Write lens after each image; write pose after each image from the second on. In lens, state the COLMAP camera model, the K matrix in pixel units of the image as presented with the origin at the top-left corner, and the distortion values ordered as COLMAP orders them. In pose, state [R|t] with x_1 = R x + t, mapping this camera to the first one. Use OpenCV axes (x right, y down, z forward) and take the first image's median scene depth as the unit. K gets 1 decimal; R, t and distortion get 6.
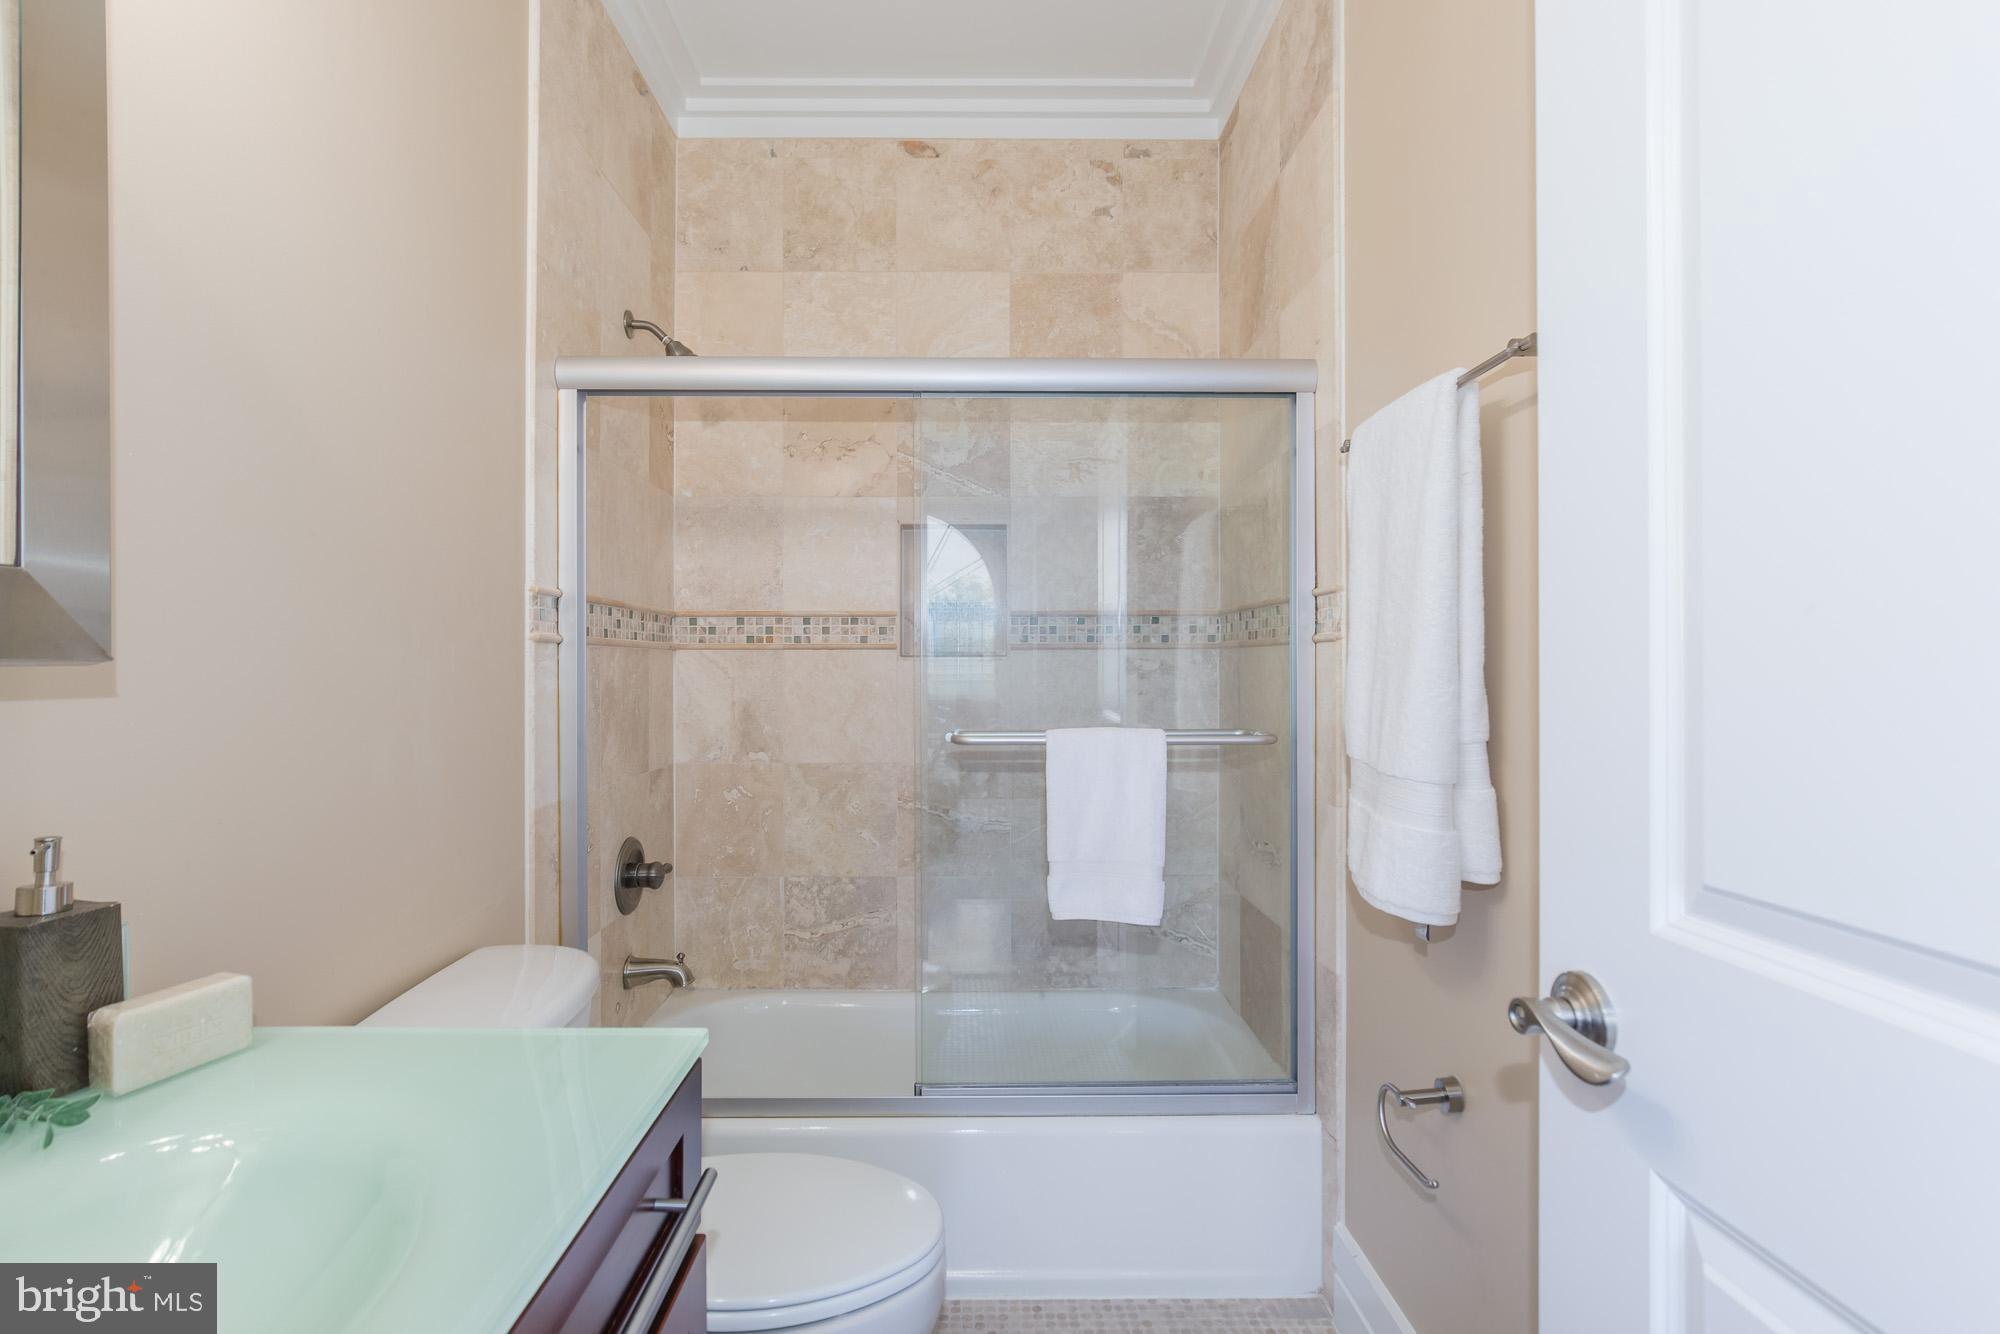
lens RADIAL K [[912.3, 0, 993.3], [0, 912.3, 665.4], [0, 0, 1]] dist [-0.002731, 0.000266]
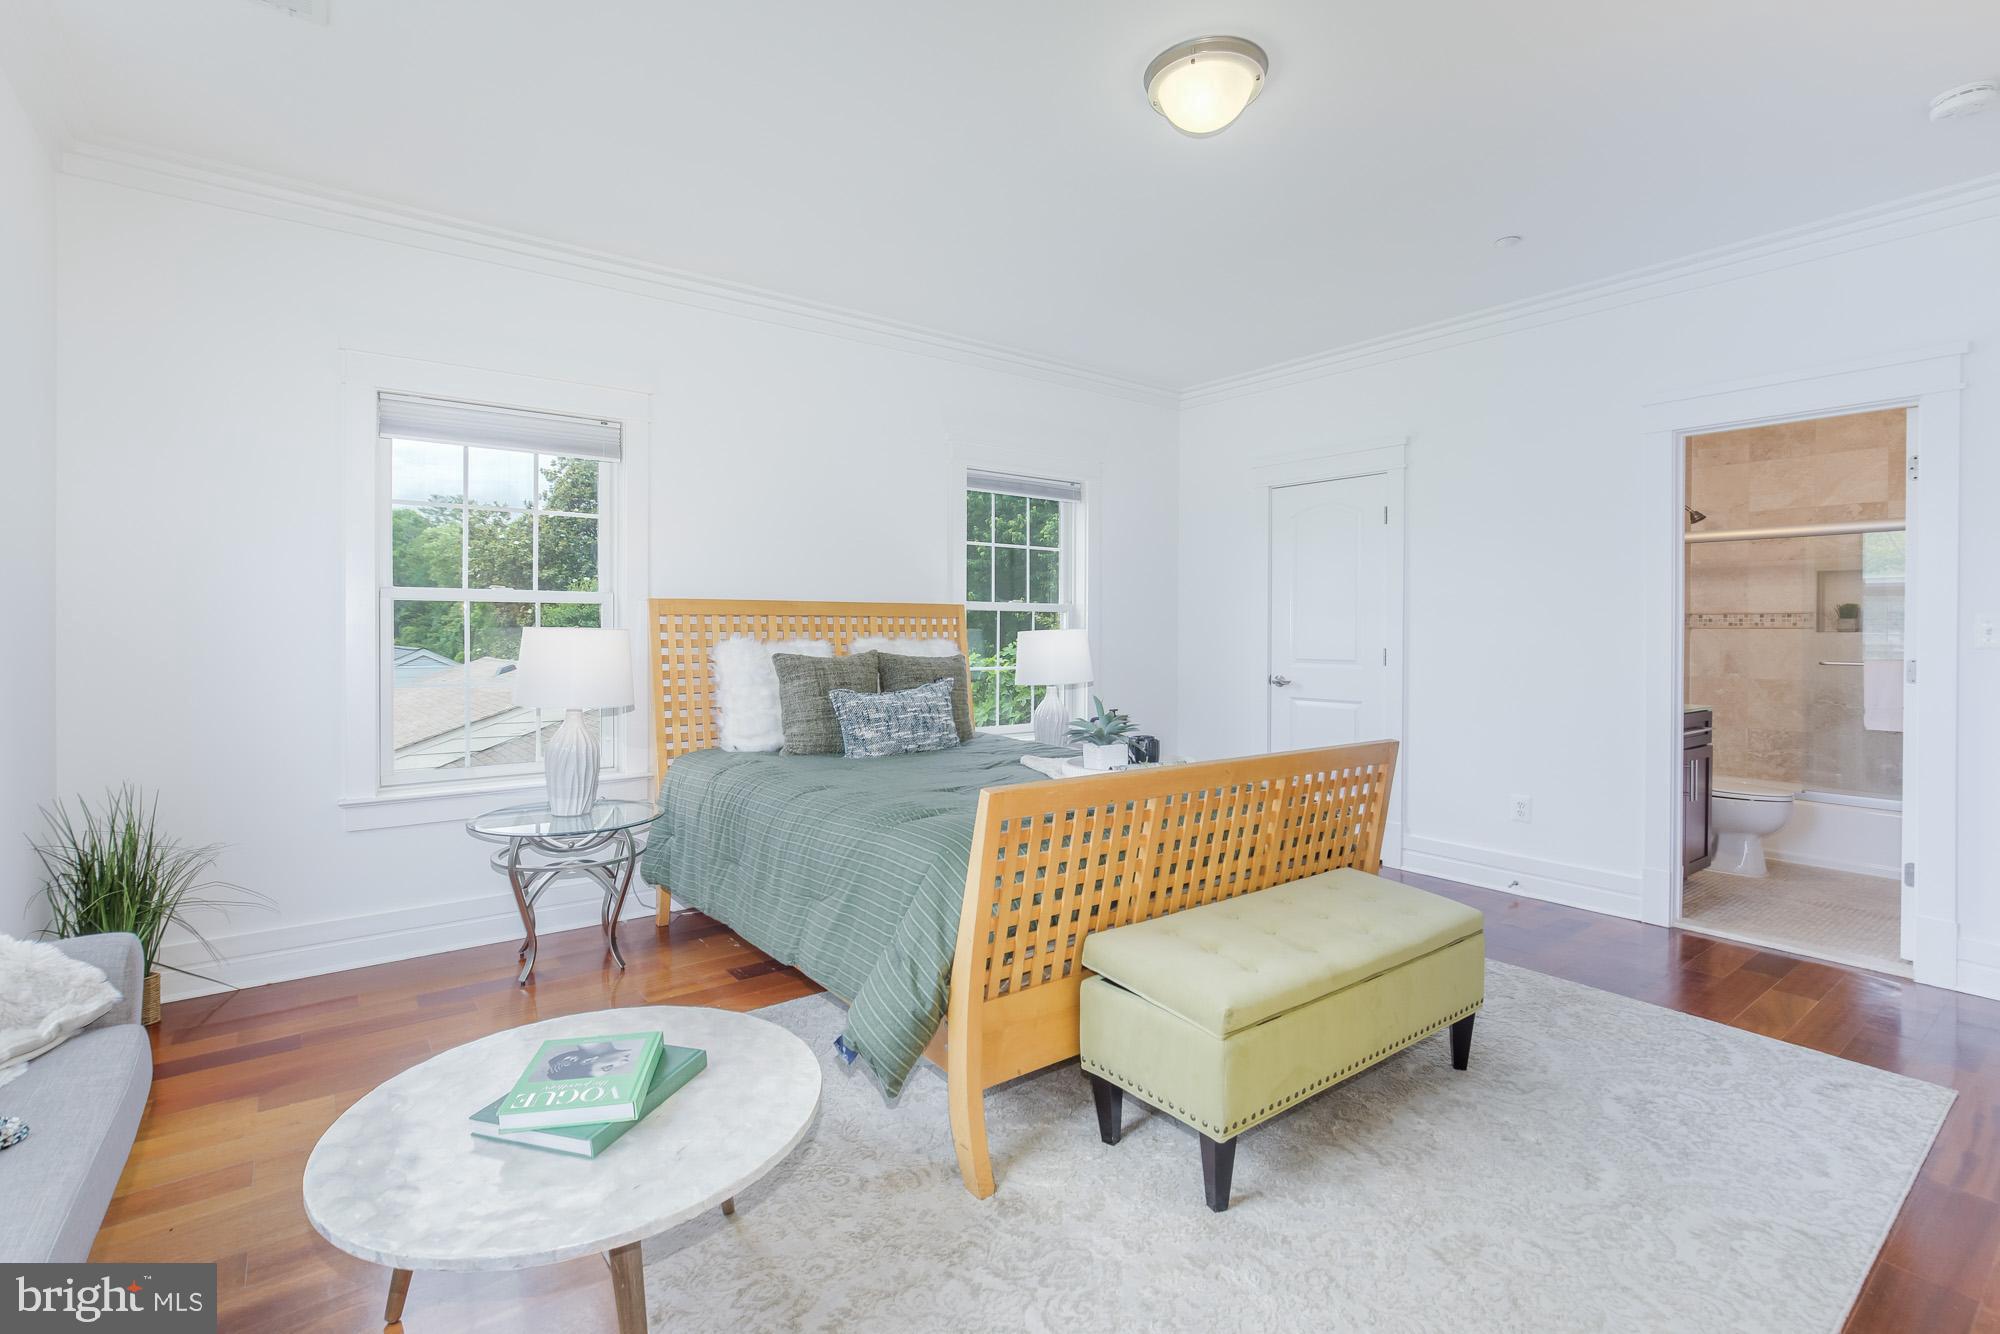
lens RADIAL K [[912.3, 0, 977.4], [0, 912.3, 642.4], [0, 0, 1]] dist [-0.002731, 0.000266]
pose [[0.573380, 0.008715, -0.819244, 0.529011], [-0.000408, 0.999946, 0.010352, -0.006632], [0.819290, -0.005601, 0.573352, -1.880357]]
